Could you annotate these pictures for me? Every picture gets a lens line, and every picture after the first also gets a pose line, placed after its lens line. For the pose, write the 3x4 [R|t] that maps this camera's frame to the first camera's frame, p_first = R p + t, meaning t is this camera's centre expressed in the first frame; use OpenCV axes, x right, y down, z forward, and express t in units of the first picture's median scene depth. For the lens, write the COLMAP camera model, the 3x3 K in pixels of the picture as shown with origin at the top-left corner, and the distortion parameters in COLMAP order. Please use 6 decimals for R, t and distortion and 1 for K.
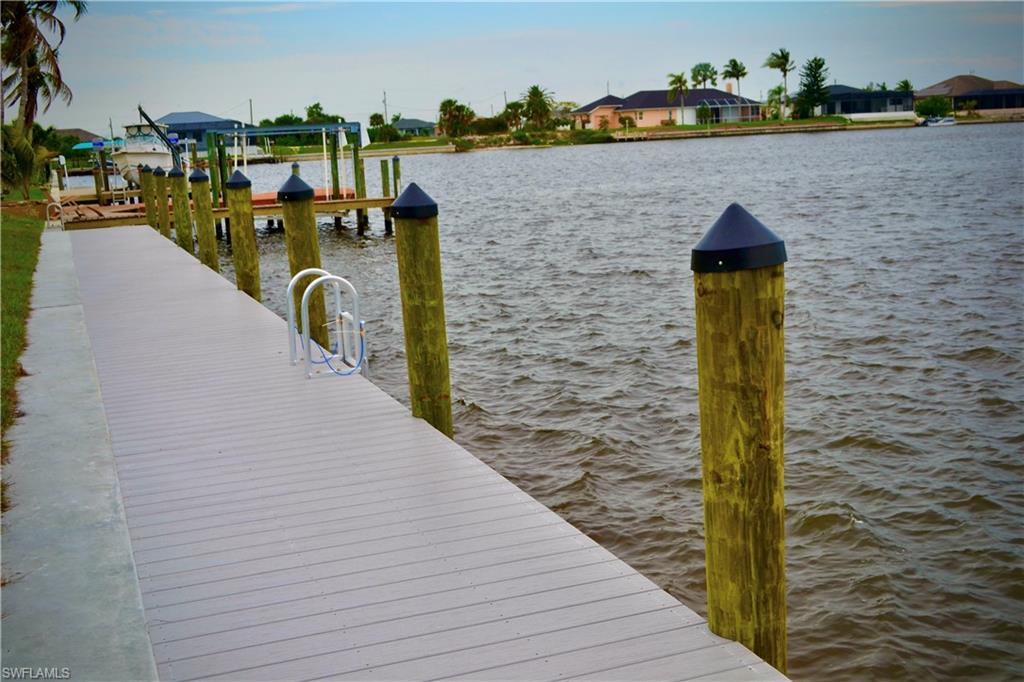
lens RADIAL K [[1196.7, 0, 513.5], [0, 1196.7, 343.9], [0, 0, 1]] dist [-0.051485, 0.000000]
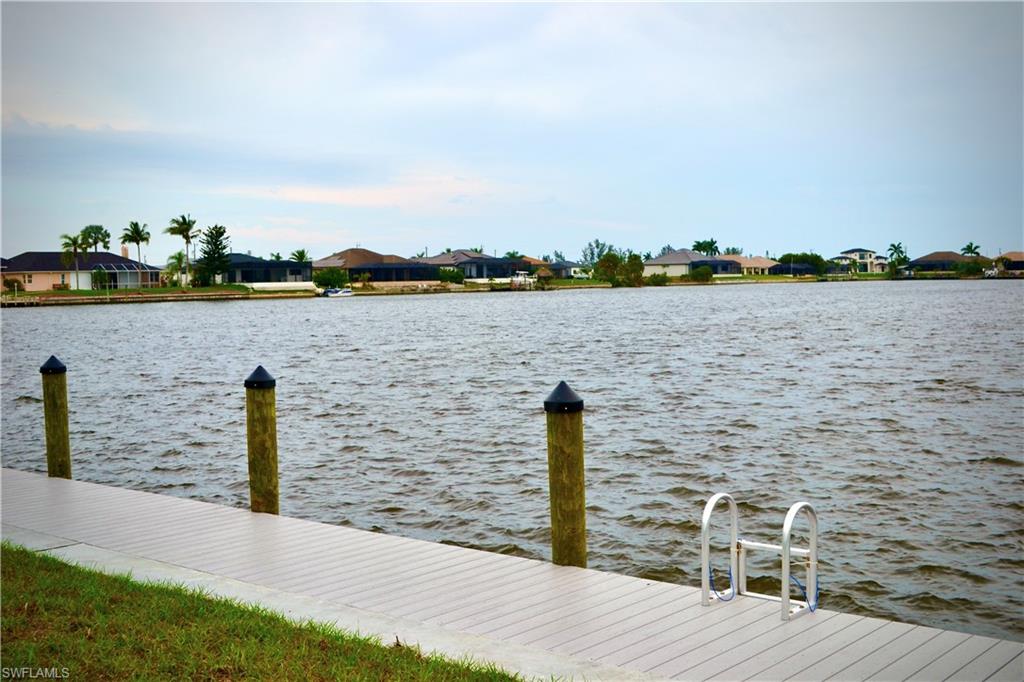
lens RADIAL K [[1242.4, 0, 514.0], [0, 1242.4, 334.5], [0, 0, 1]] dist [-0.042345, 0.000000]
pose [[0.873853, 0.011072, 0.486065, -0.164342], [0.060261, 0.989565, -0.130878, -0.015727], [-0.482442, 0.143659, 0.864067, 0.057161]]
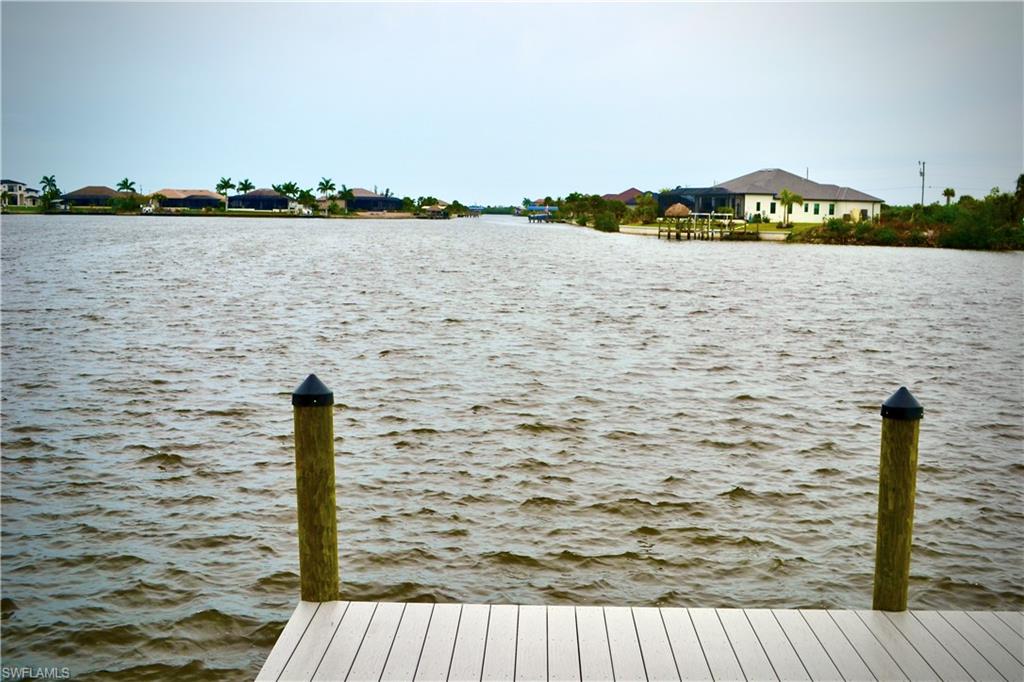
lens RADIAL K [[1242.4, 0, 512.9], [0, 1242.4, 340.4], [0, 0, 1]] dist [-0.042345, 0.000000]
pose [[0.355723, -0.044296, 0.933541, -0.358543], [0.132508, 0.991176, -0.003461, -0.102761], [-0.925150, 0.124933, 0.358453, 0.559881]]
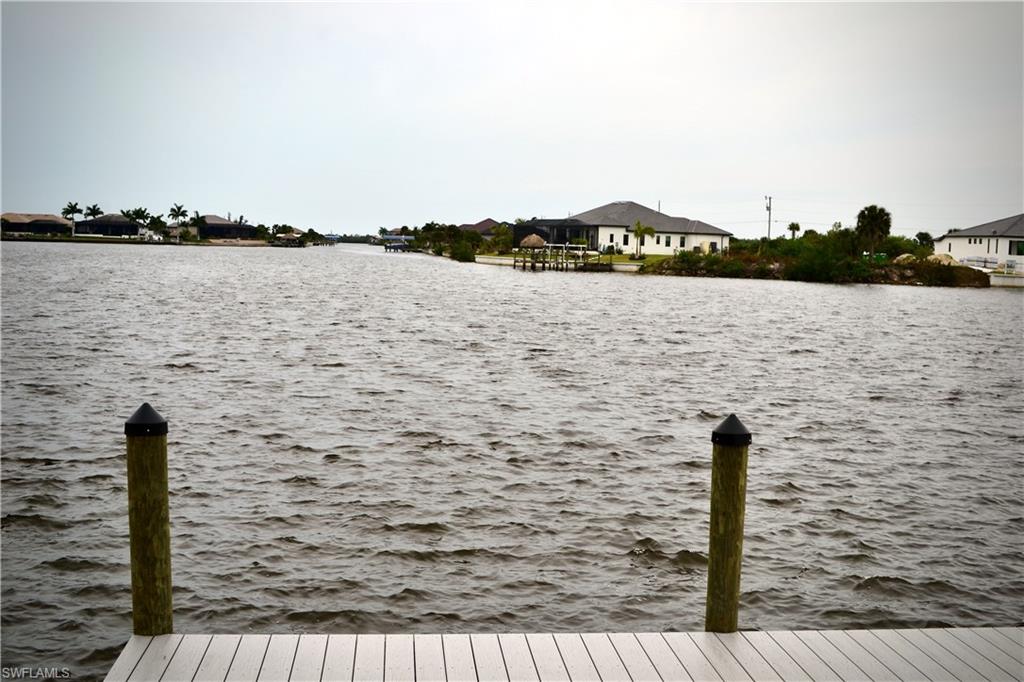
lens RADIAL K [[1242.4, 0, 512.6], [0, 1242.4, 342.3], [0, 0, 1]] dist [-0.042345, 0.000000]
pose [[0.246059, -0.022644, 0.968990, -0.358938], [0.131741, 0.991231, -0.010289, -0.102247], [-0.960260, 0.130188, 0.246885, 0.557063]]
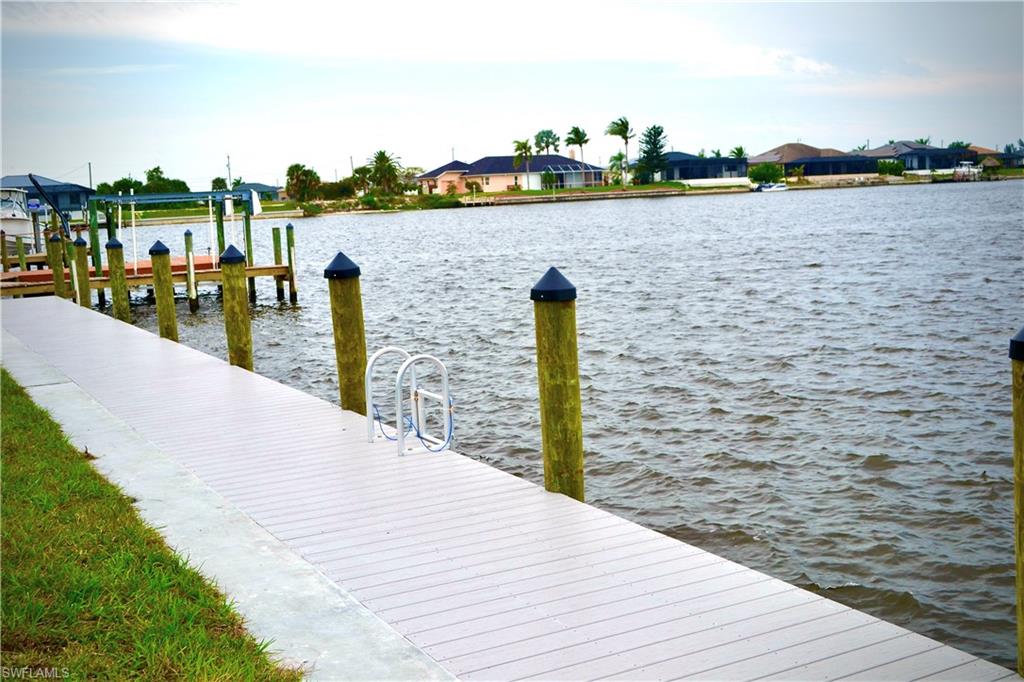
lens RADIAL K [[1196.7, 0, 515.4], [0, 1196.7, 338.9], [0, 0, 1]] dist [-0.051485, 0.000000]
pose [[0.990921, -0.012188, 0.133895, -0.041833], [0.019767, 0.998267, -0.055422, -0.002393], [-0.132988, 0.057566, 0.989445, -0.004642]]
